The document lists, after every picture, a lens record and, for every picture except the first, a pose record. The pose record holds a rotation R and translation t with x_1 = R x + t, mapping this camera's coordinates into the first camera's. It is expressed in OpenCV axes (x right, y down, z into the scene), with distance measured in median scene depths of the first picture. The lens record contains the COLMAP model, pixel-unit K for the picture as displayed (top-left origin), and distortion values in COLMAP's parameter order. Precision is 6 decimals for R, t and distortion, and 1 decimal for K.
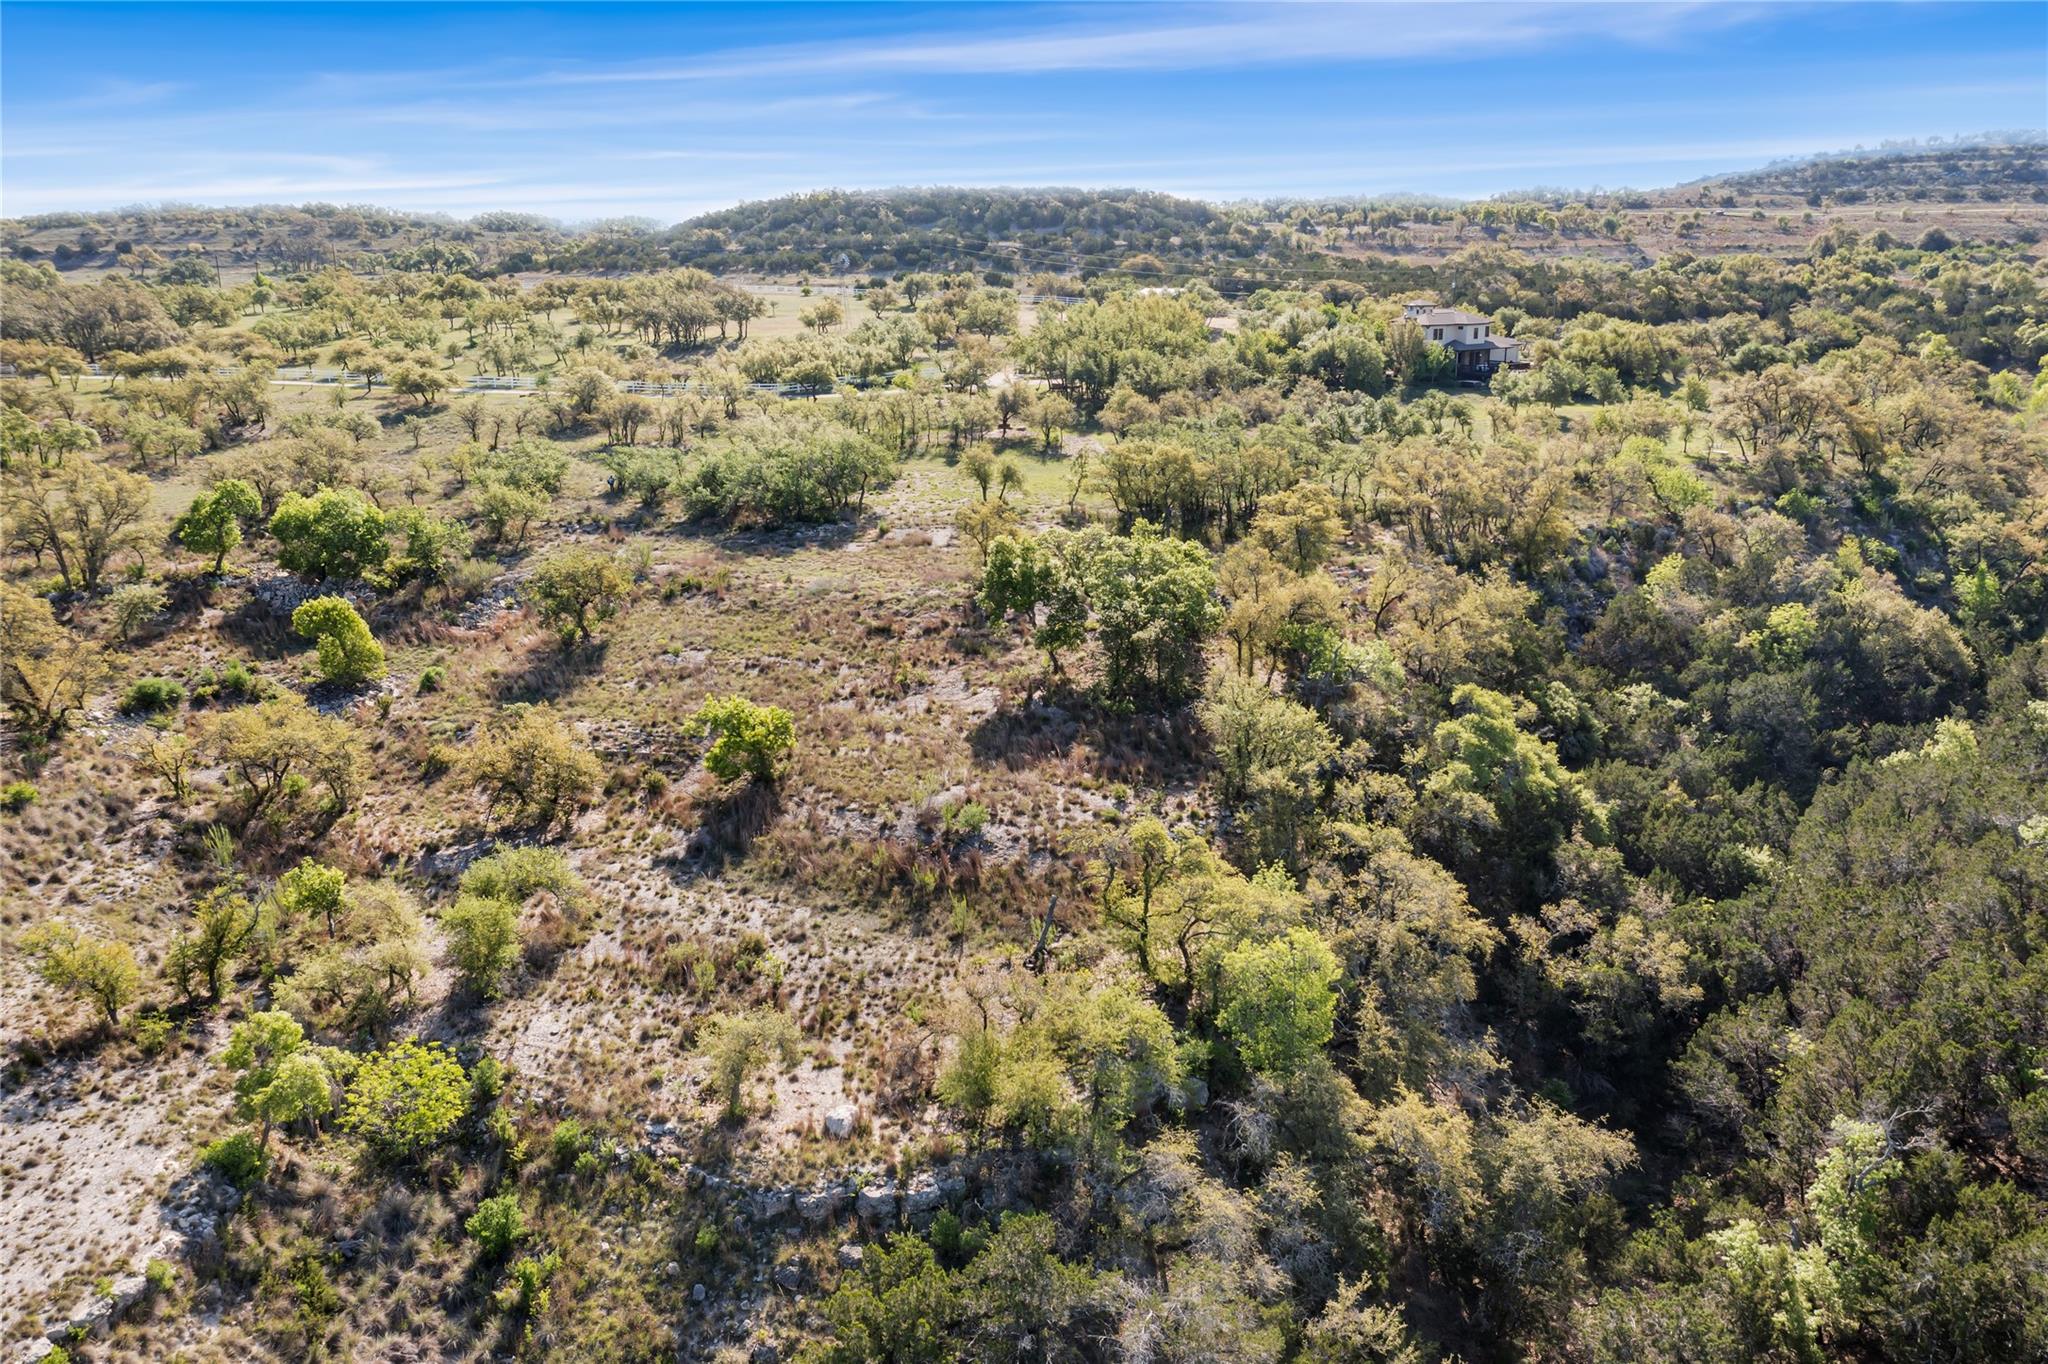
lens RADIAL K [[1598.8, 0, 1024.0], [0, 1598.8, 682.0], [0, 0, 1]] dist [-0.005492, -0.012572]
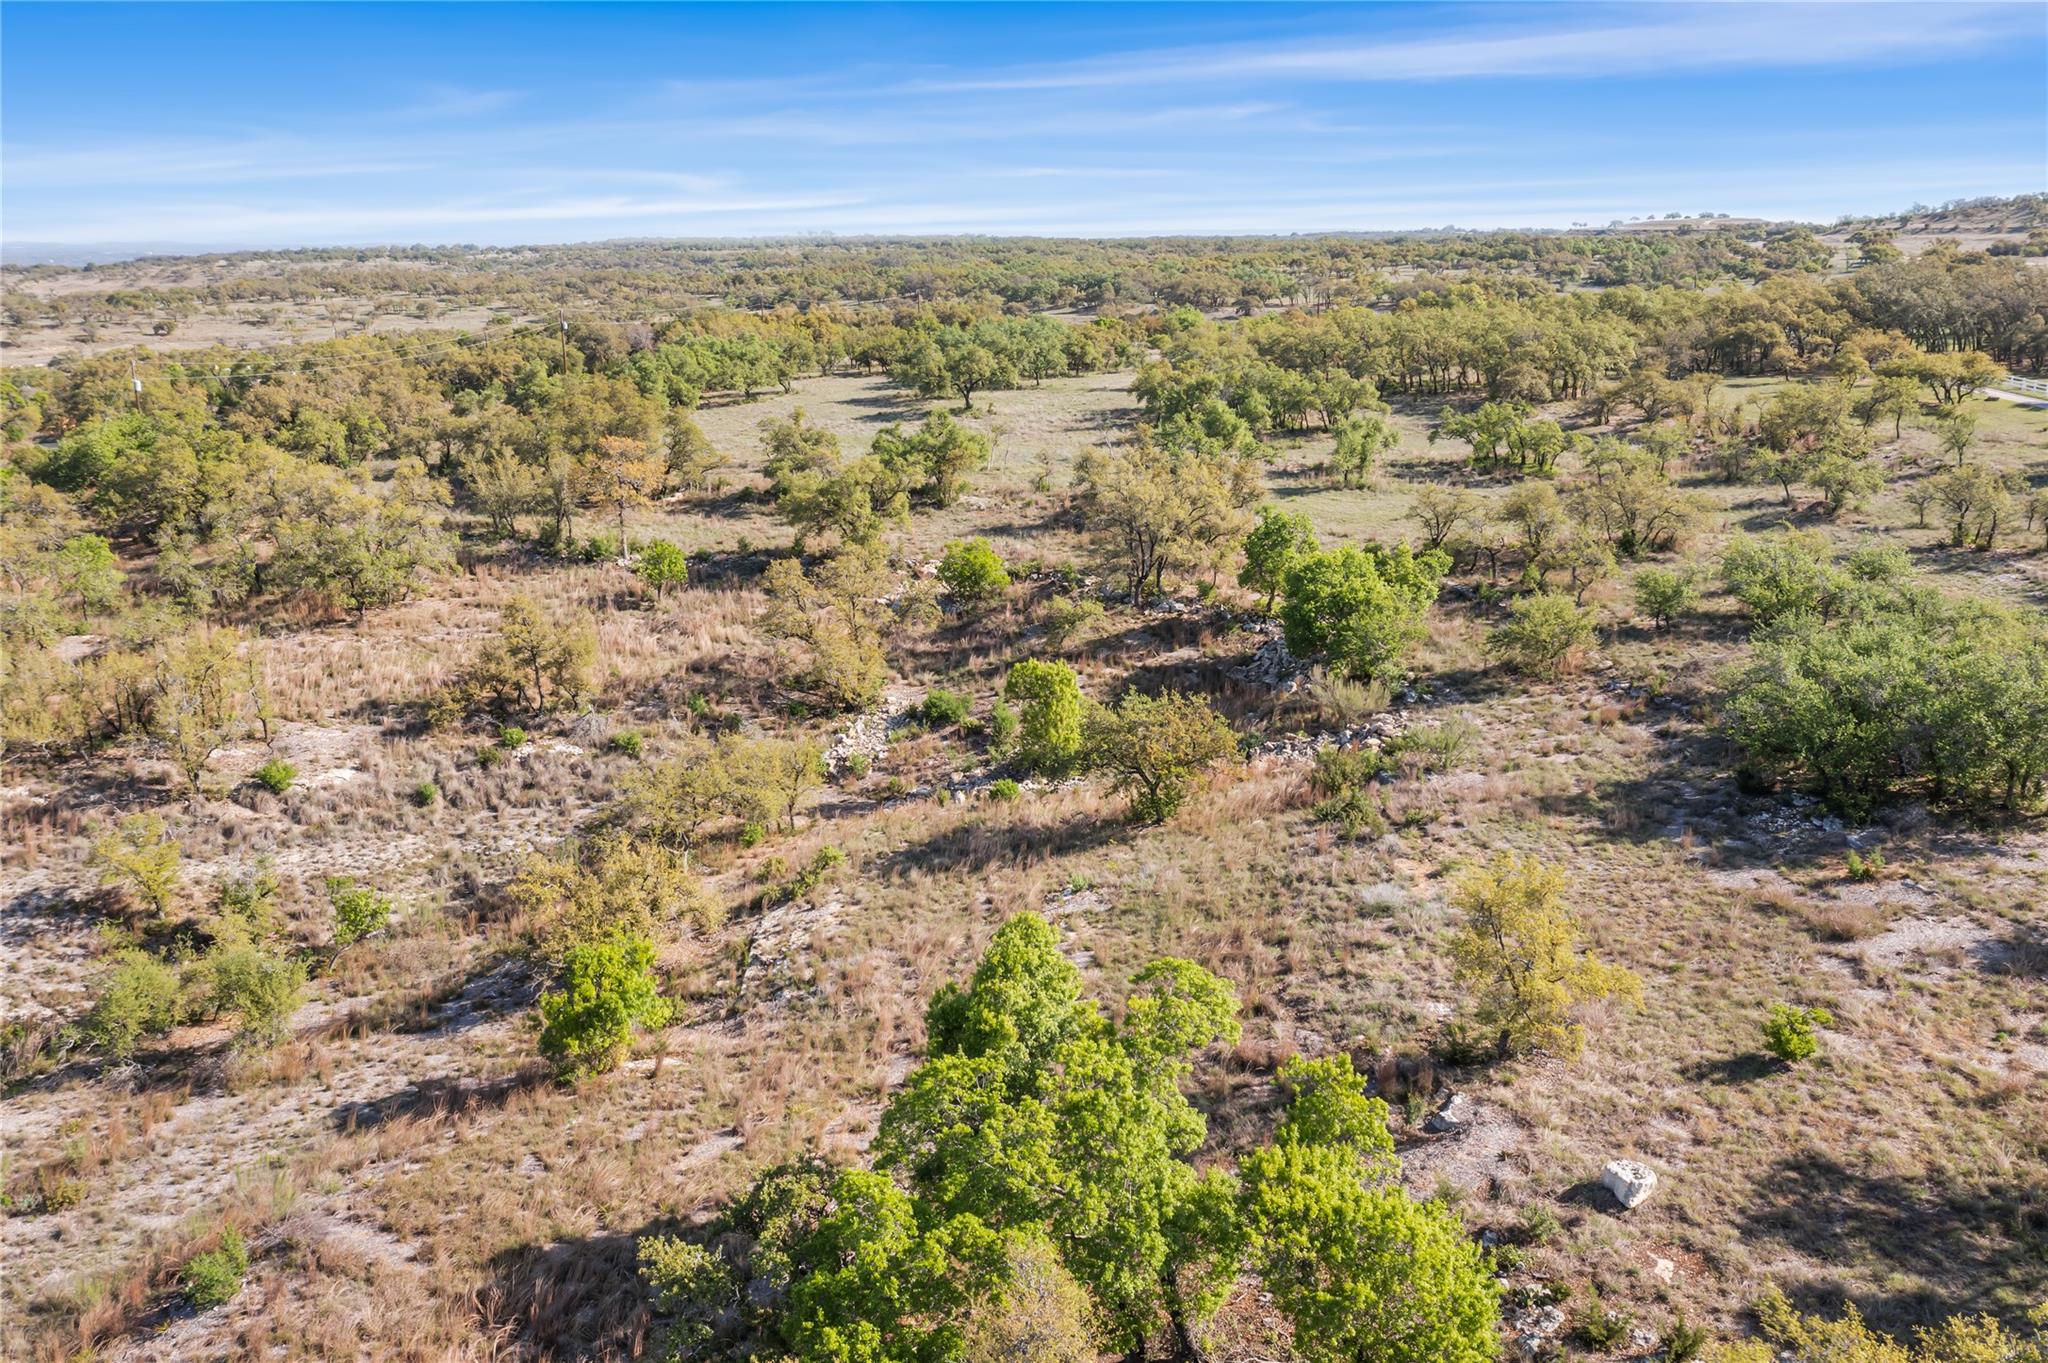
lens RADIAL K [[1598.8, 0, 1024.0], [0, 1598.8, 681.5], [0, 0, 1]] dist [-0.005492, -0.012572]
pose [[0.158230, 0.270930, -0.949505, 0.300385], [-0.250760, 0.941119, 0.226749, -0.197239], [0.955030, 0.202219, 0.216852, 0.696092]]
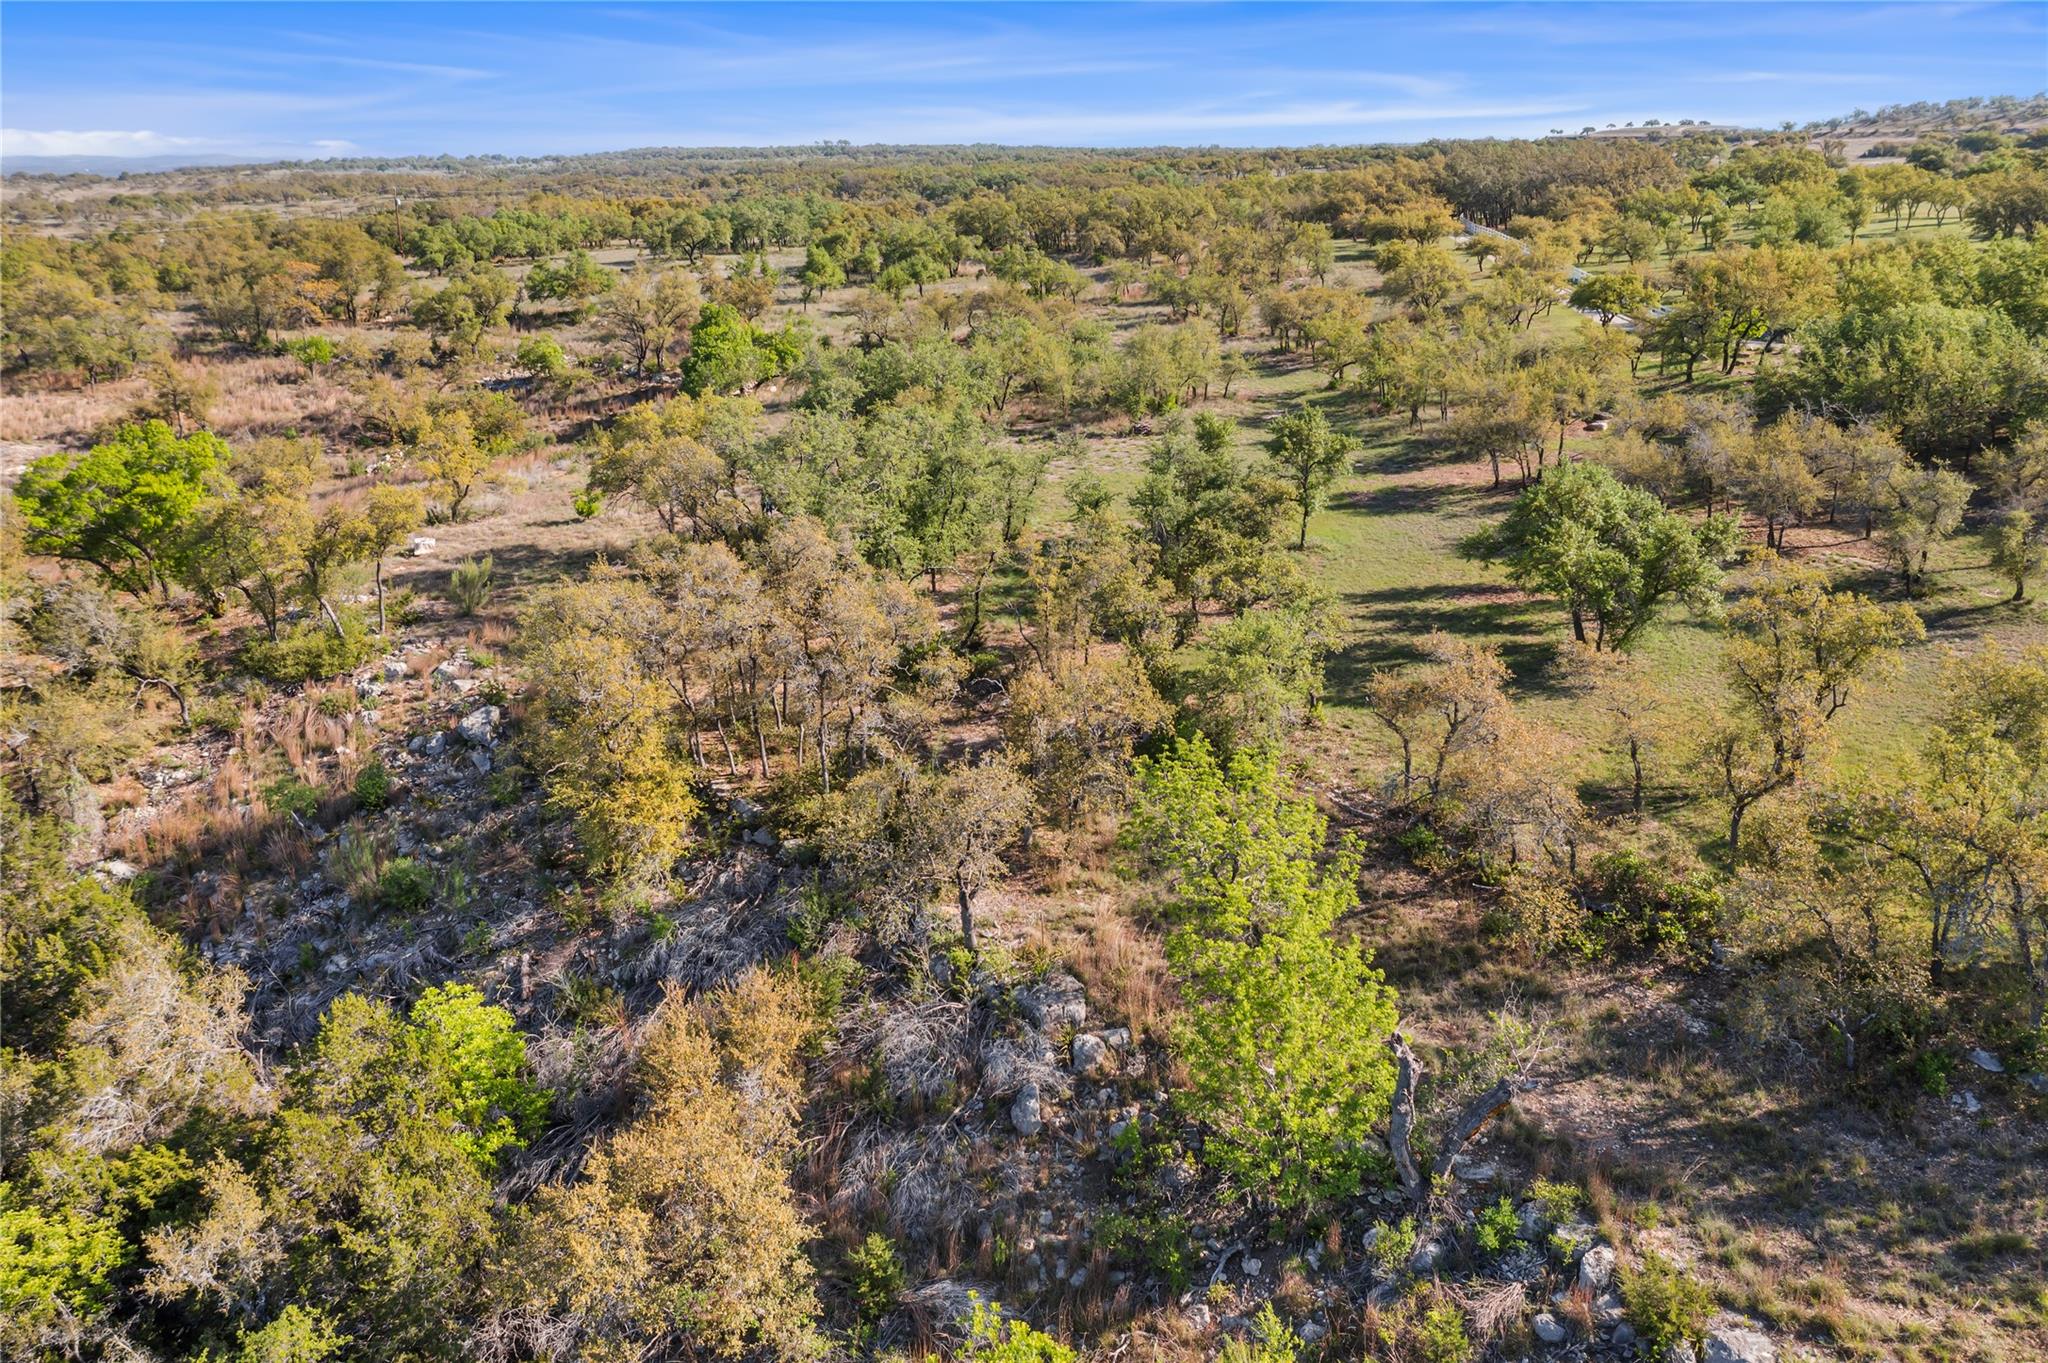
lens RADIAL K [[1598.8, 0, 1024.0], [0, 1598.8, 681.5], [0, 0, 1]] dist [-0.005492, -0.012572]
pose [[0.124016, 0.319255, -0.939519, 0.717851], [-0.251612, 0.926001, 0.281449, -0.256868], [0.959850, 0.201490, 0.195167, 1.046259]]
